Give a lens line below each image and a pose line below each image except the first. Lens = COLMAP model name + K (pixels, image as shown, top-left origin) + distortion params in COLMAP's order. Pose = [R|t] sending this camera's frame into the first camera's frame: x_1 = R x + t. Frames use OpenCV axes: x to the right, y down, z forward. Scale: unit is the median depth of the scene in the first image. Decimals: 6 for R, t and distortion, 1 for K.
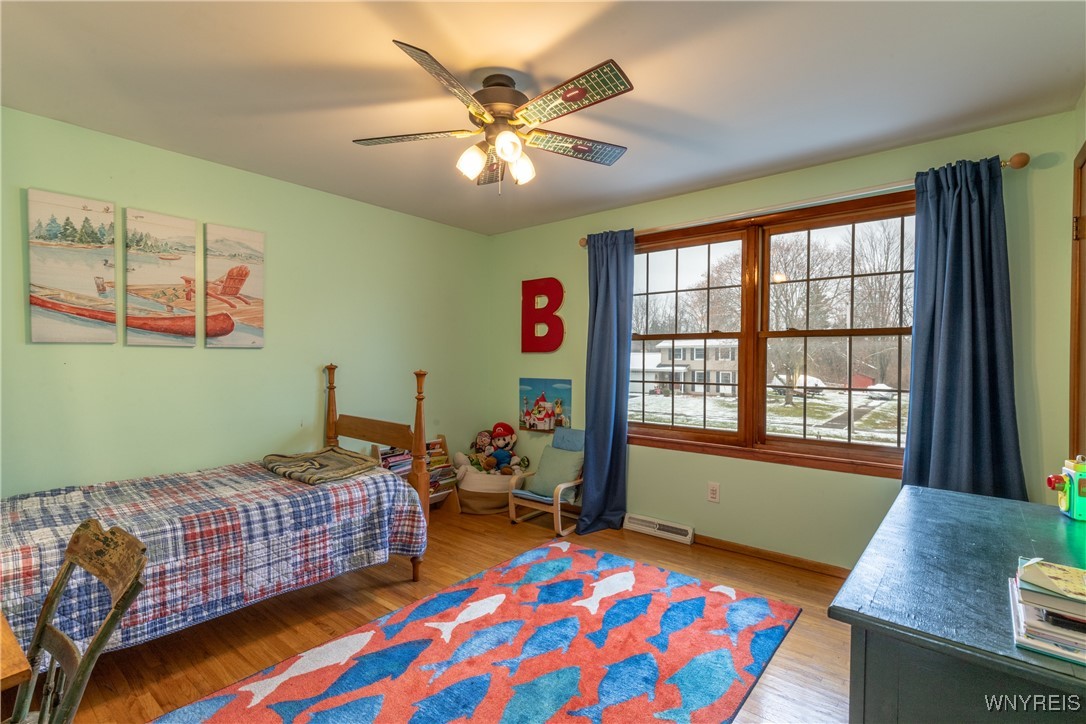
lens RADIAL K [[496.3, 0, 544.5], [0, 496.3, 365.2], [0, 0, 1]] dist [0.003824, -0.001245]
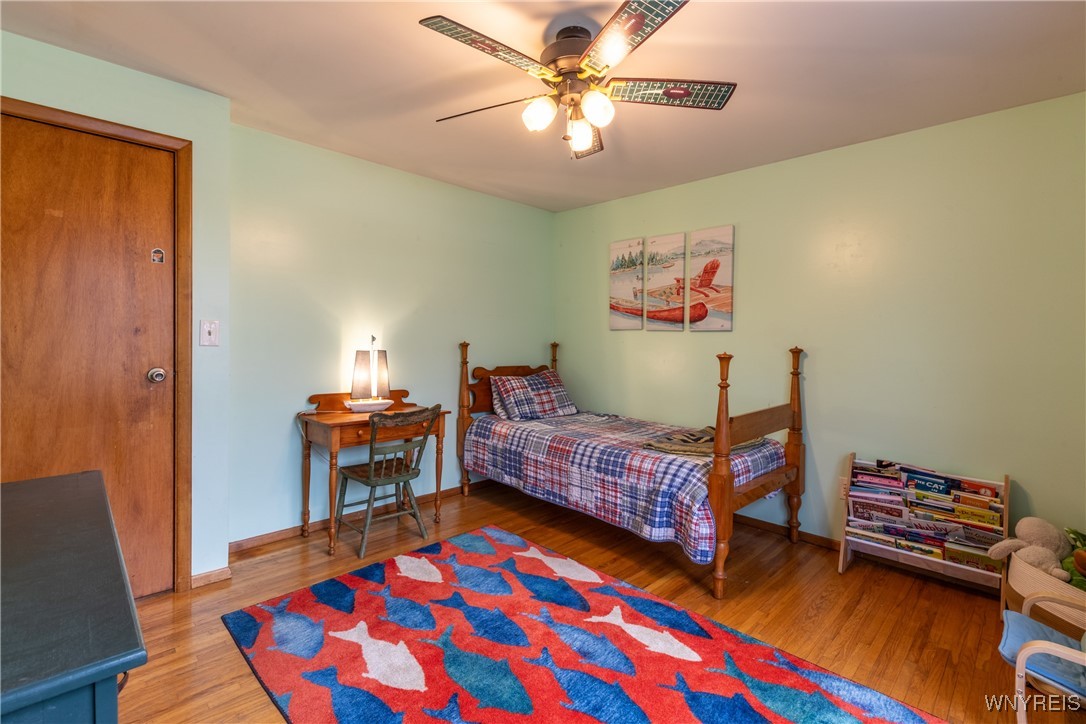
lens RADIAL K [[496.3, 0, 544.4], [0, 496.3, 352.8], [0, 0, 1]] dist [0.003824, -0.001245]
pose [[-0.097700, 0.020390, -0.995007, 0.707737], [-0.030697, 0.999253, 0.023491, 0.000673], [0.994742, 0.032839, -0.097001, 0.890929]]
